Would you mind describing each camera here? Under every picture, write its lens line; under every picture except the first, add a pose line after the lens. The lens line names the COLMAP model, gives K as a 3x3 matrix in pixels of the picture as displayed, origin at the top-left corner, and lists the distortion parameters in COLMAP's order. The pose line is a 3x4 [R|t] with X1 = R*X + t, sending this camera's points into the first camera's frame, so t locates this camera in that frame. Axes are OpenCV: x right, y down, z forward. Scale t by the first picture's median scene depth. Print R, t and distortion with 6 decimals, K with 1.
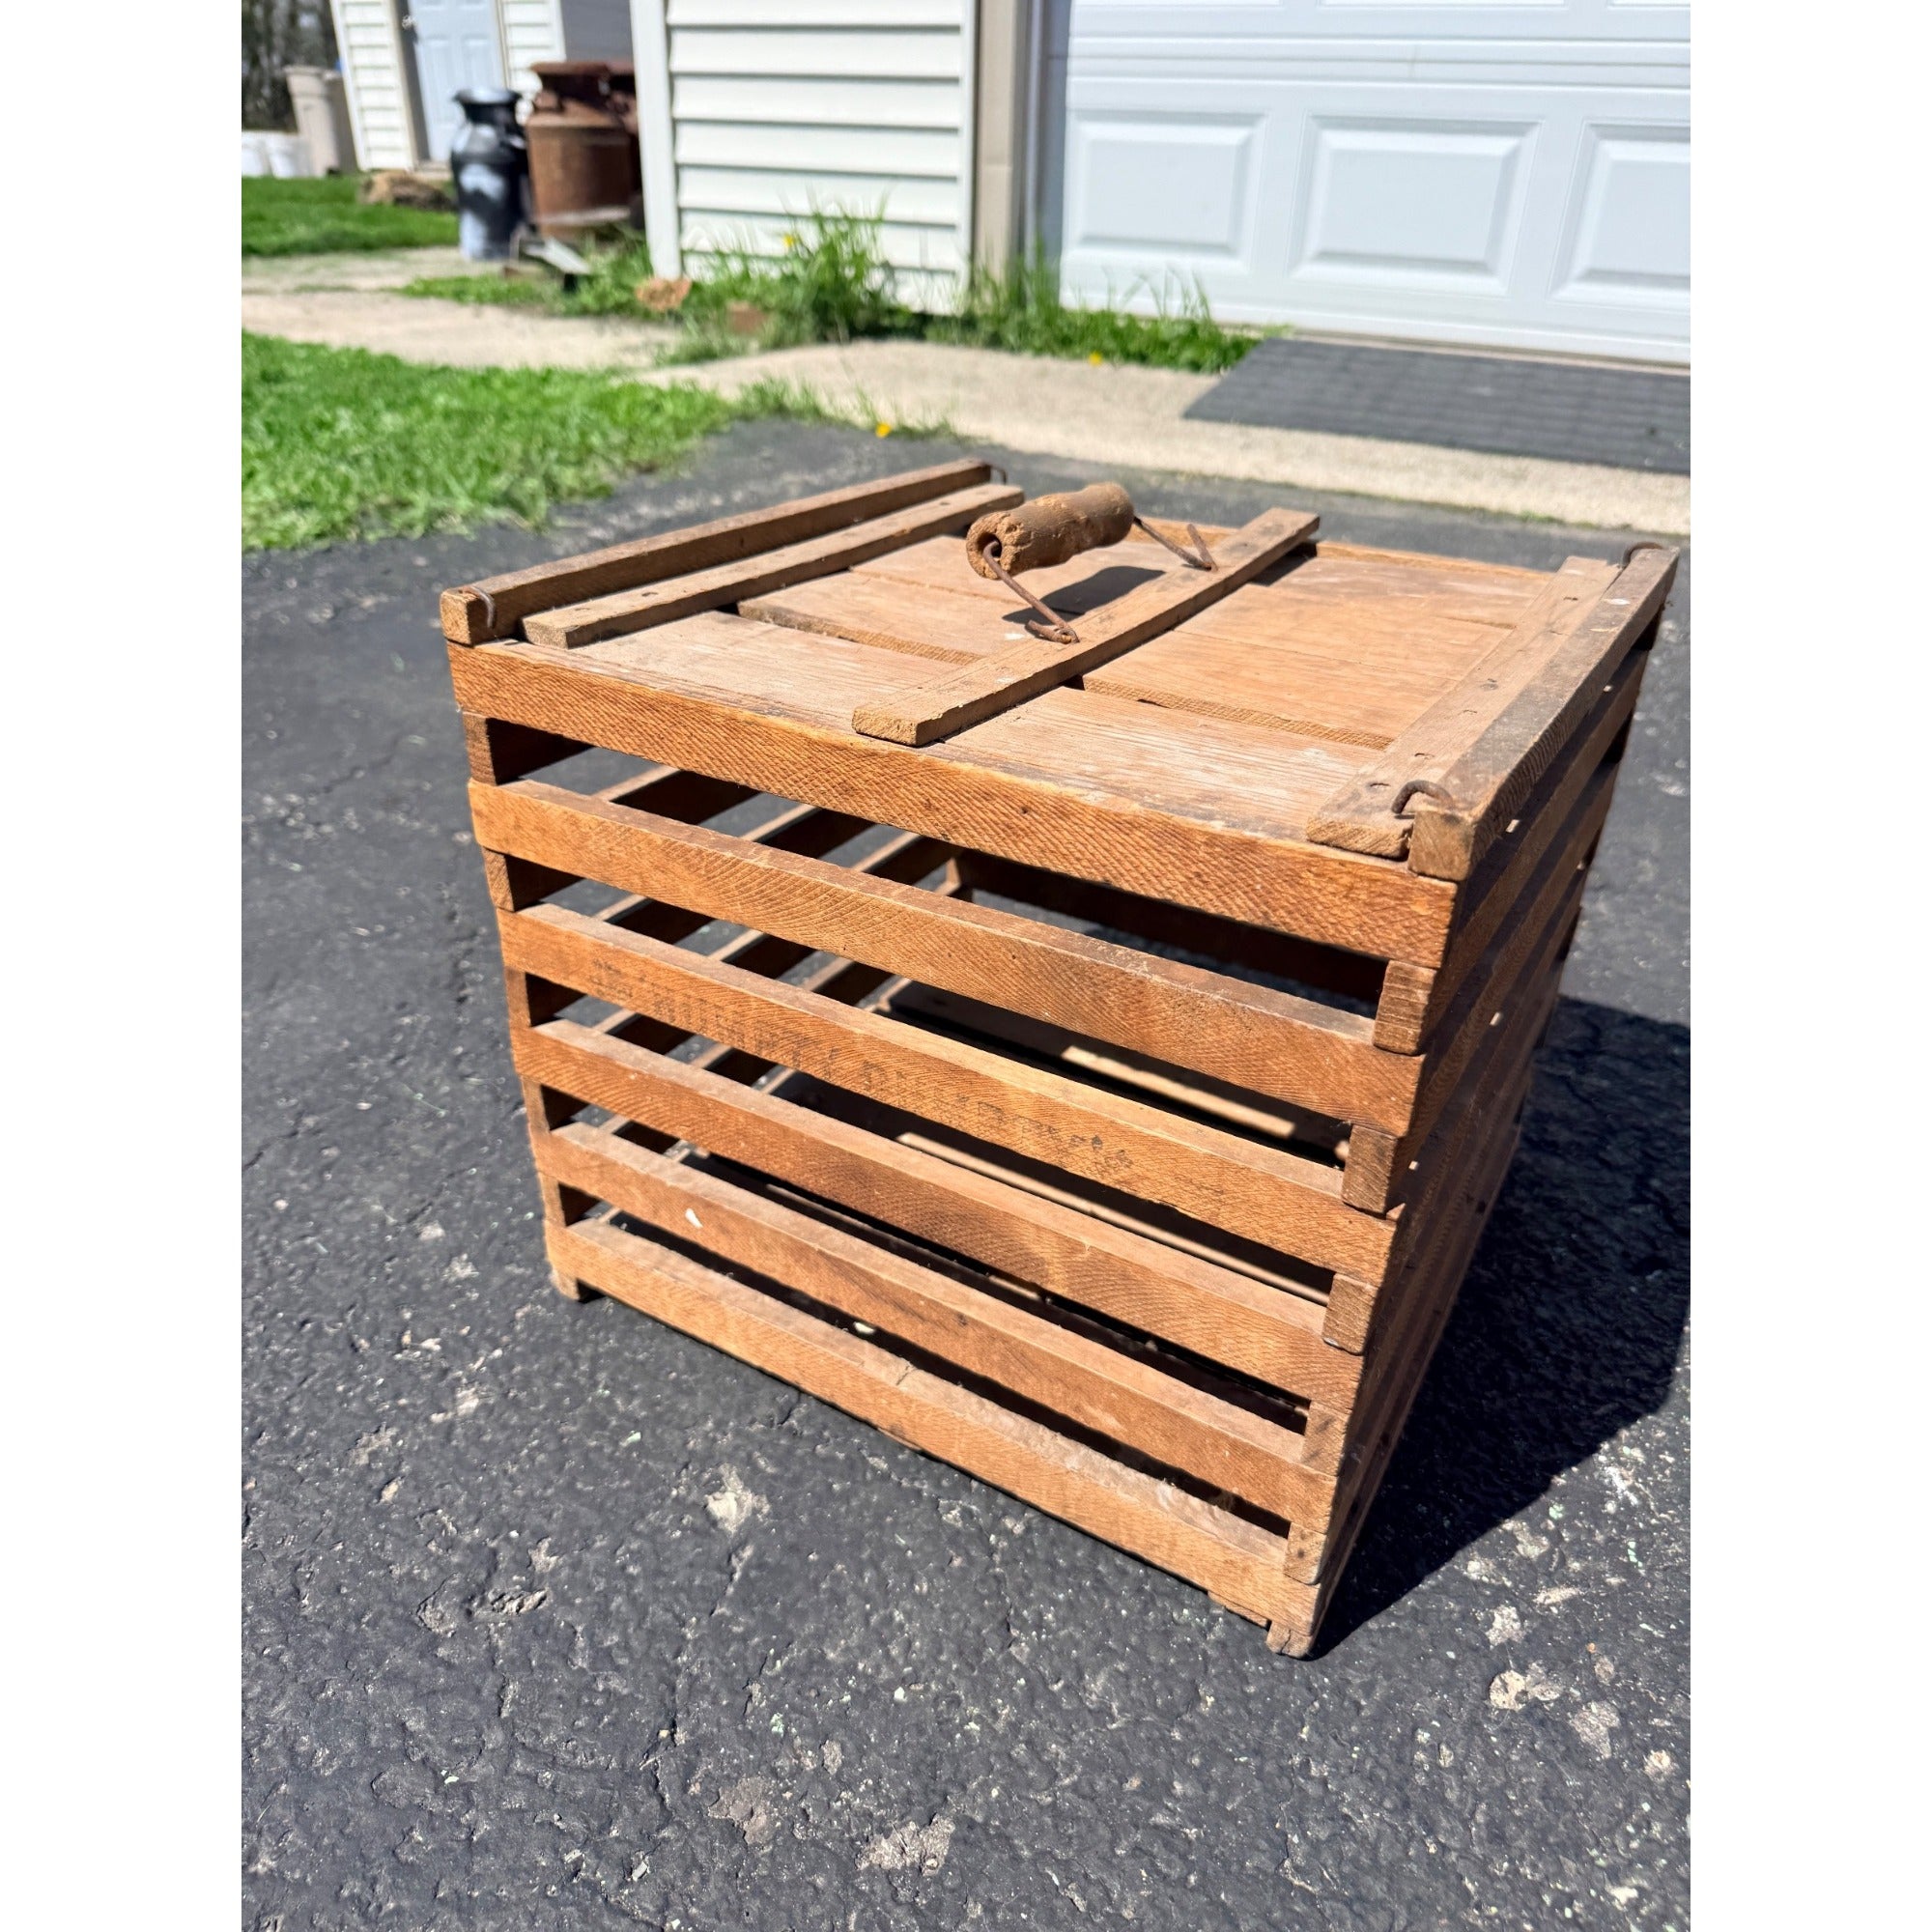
lens RADIAL K [[1397.1, 0, 982.9], [0, 1397.1, 959.1], [0, 0, 1]] dist [-0.023735, 0.005216]
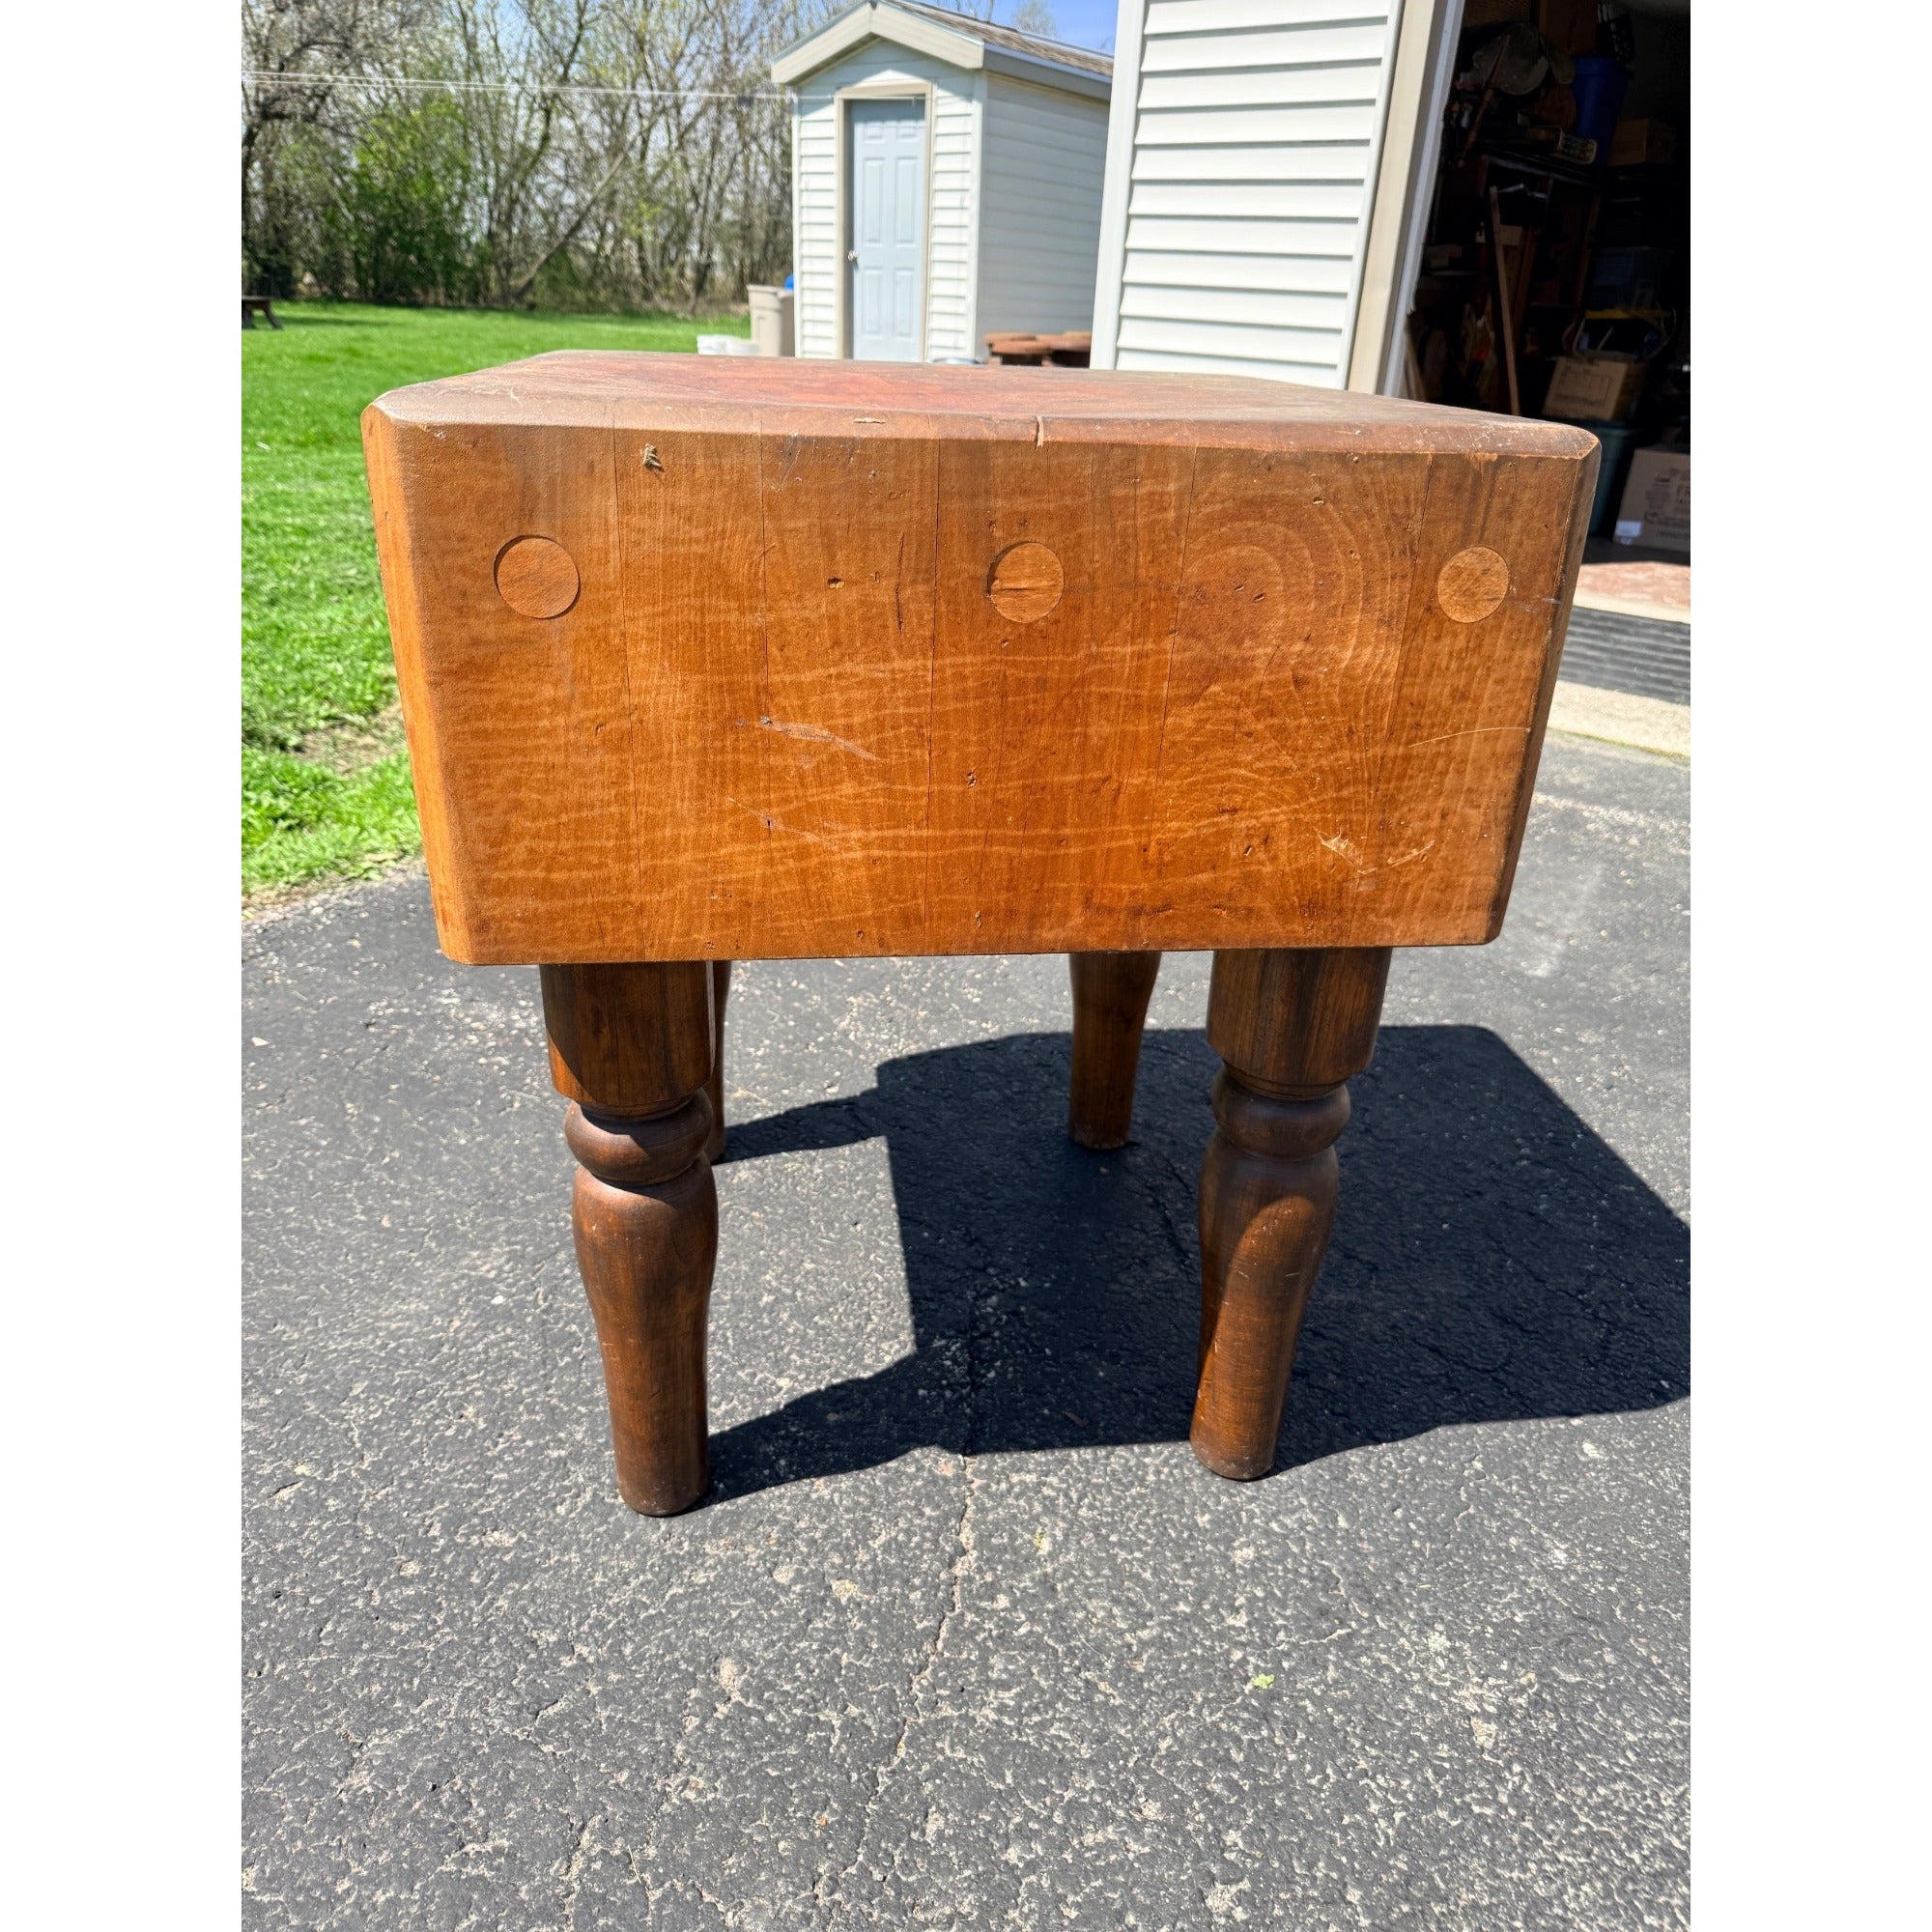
lens RADIAL K [[1385.9, 0, 955.0], [0, 1385.9, 977.5], [0, 0, 1]] dist [0.008646, -0.016866]
pose [[0.974735, 0.111156, -0.193744, -0.103585], [-0.126025, 0.989819, -0.066148, 0.137169], [0.184419, 0.088893, 0.978820, -0.734131]]
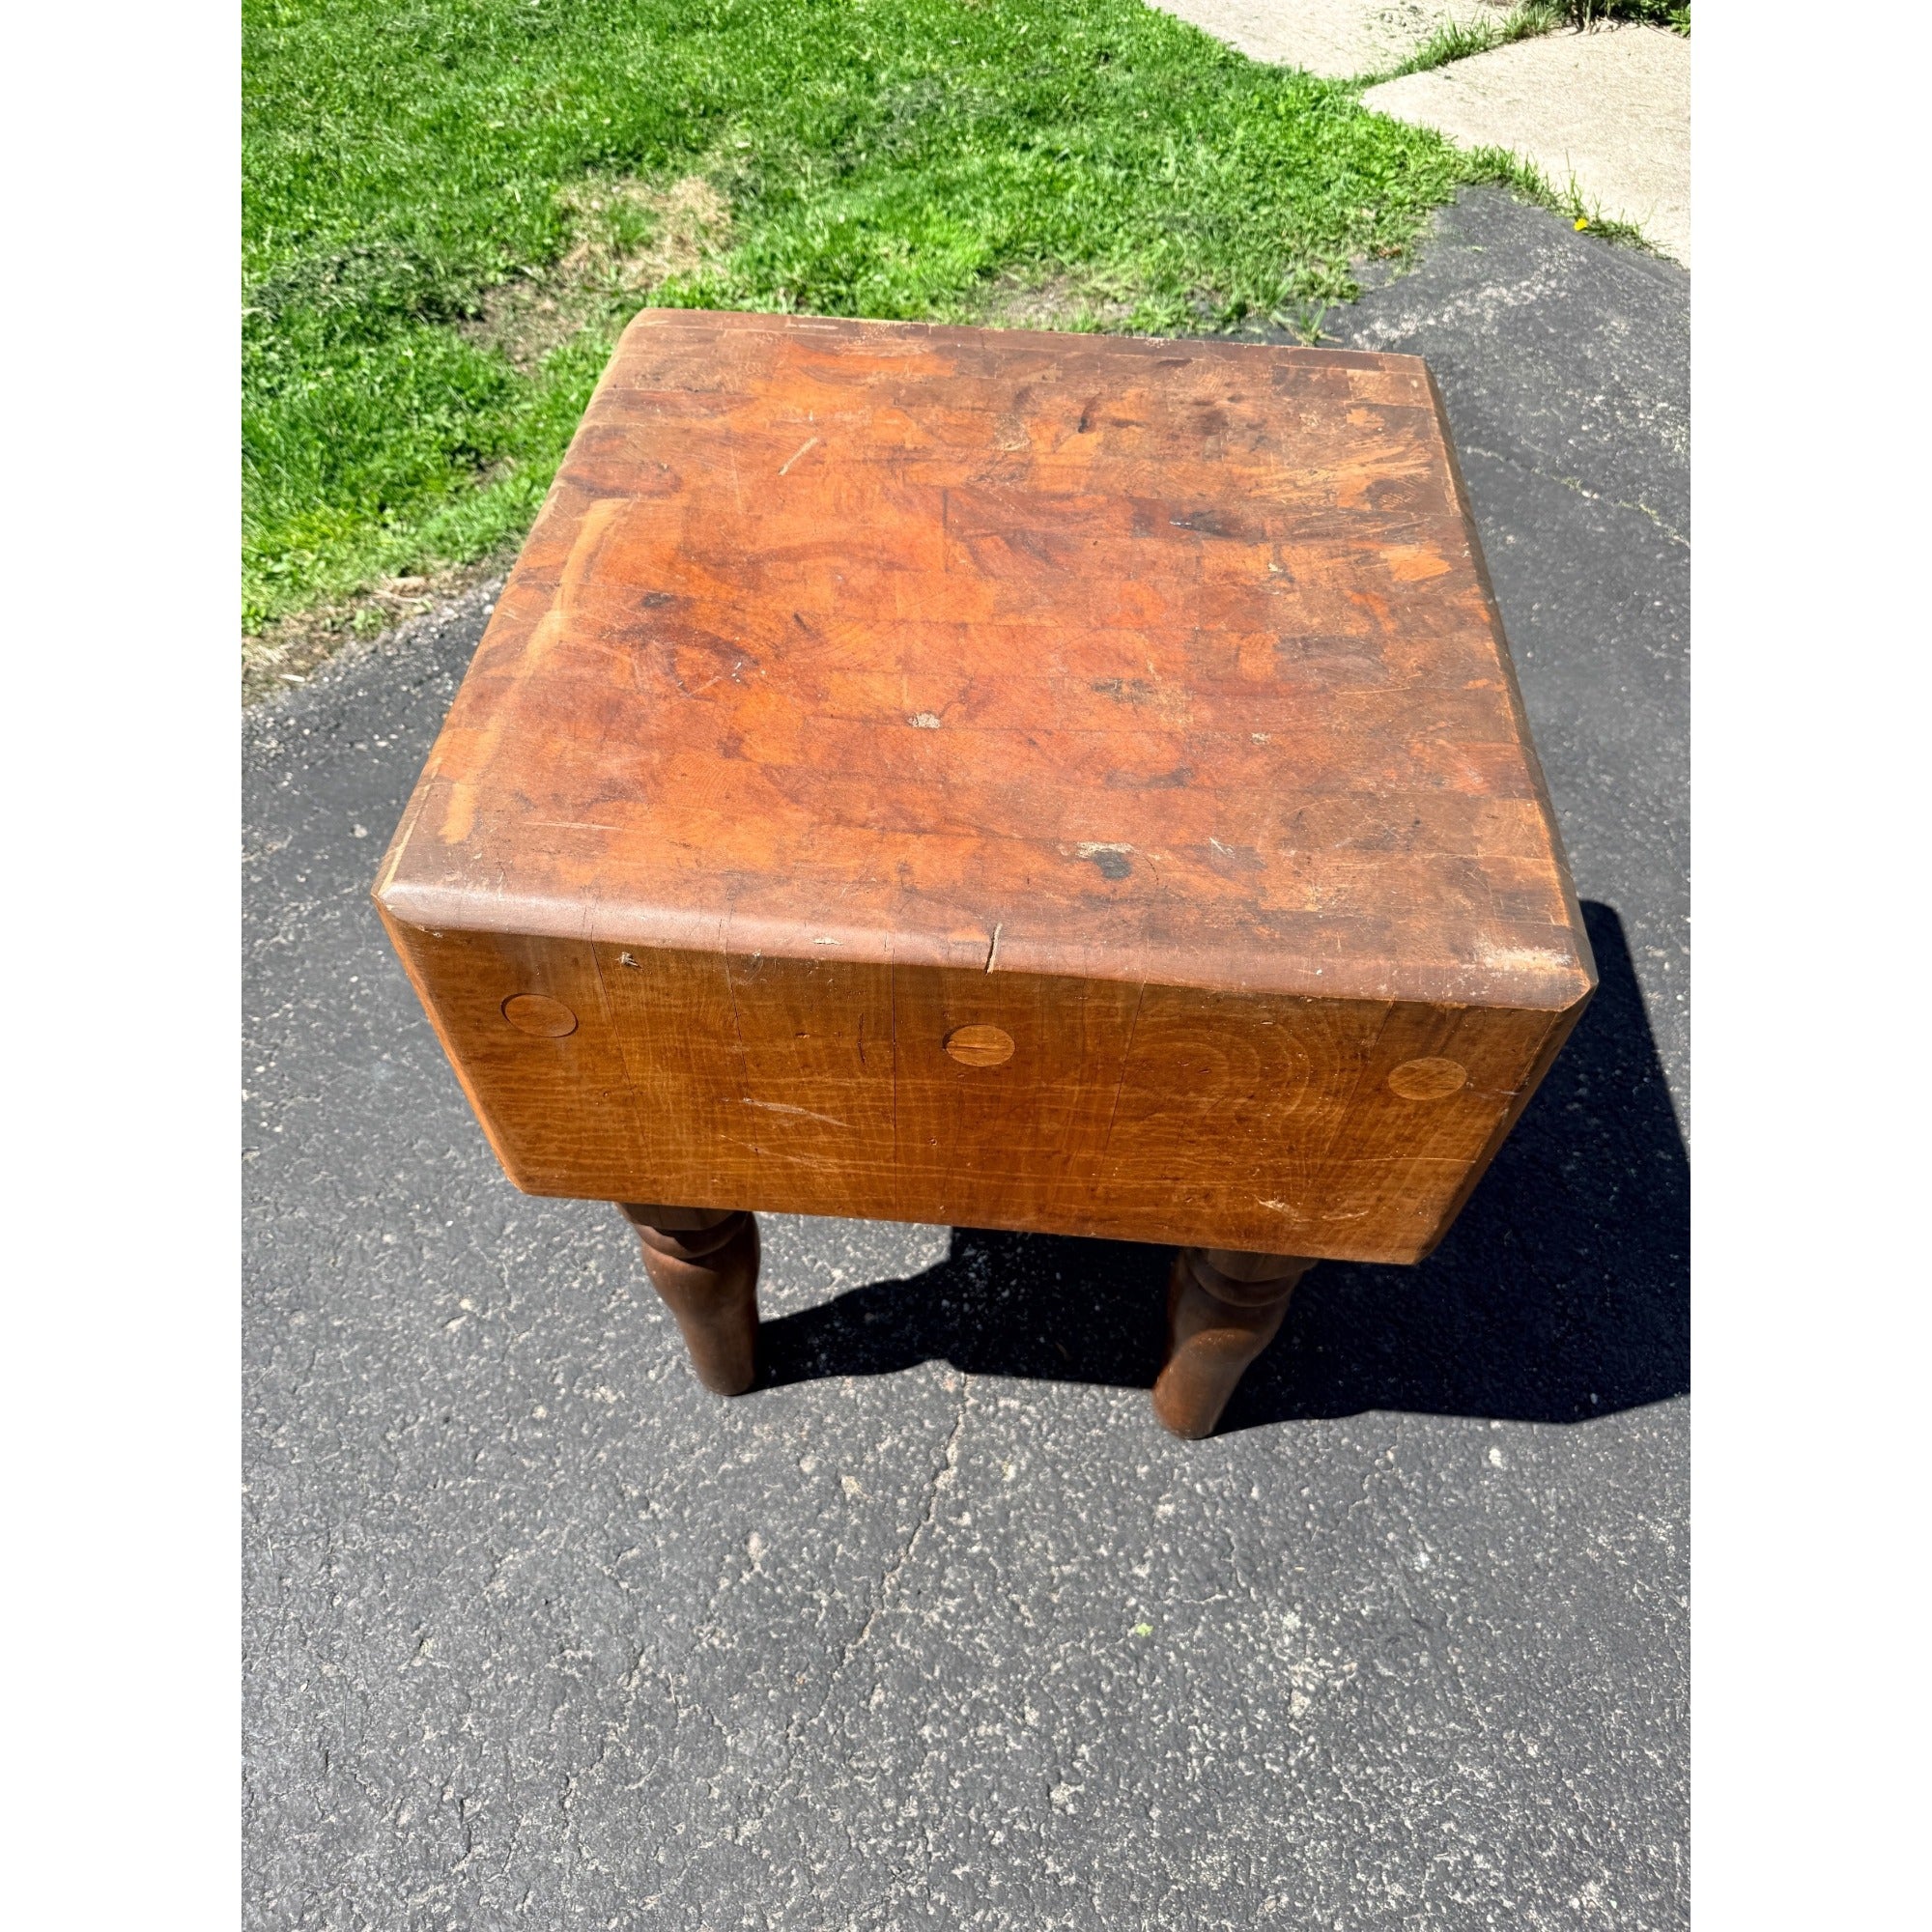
lens RADIAL K [[1385.9, 0, 954.8], [0, 1385.9, 981.6], [0, 0, 1]] dist [0.008646, -0.016866]
pose [[0.911730, 0.325457, -0.250649, -0.077561], [-0.210107, 0.893772, 0.396266, -0.226493], [0.352991, -0.308625, 0.883260, -0.720962]]
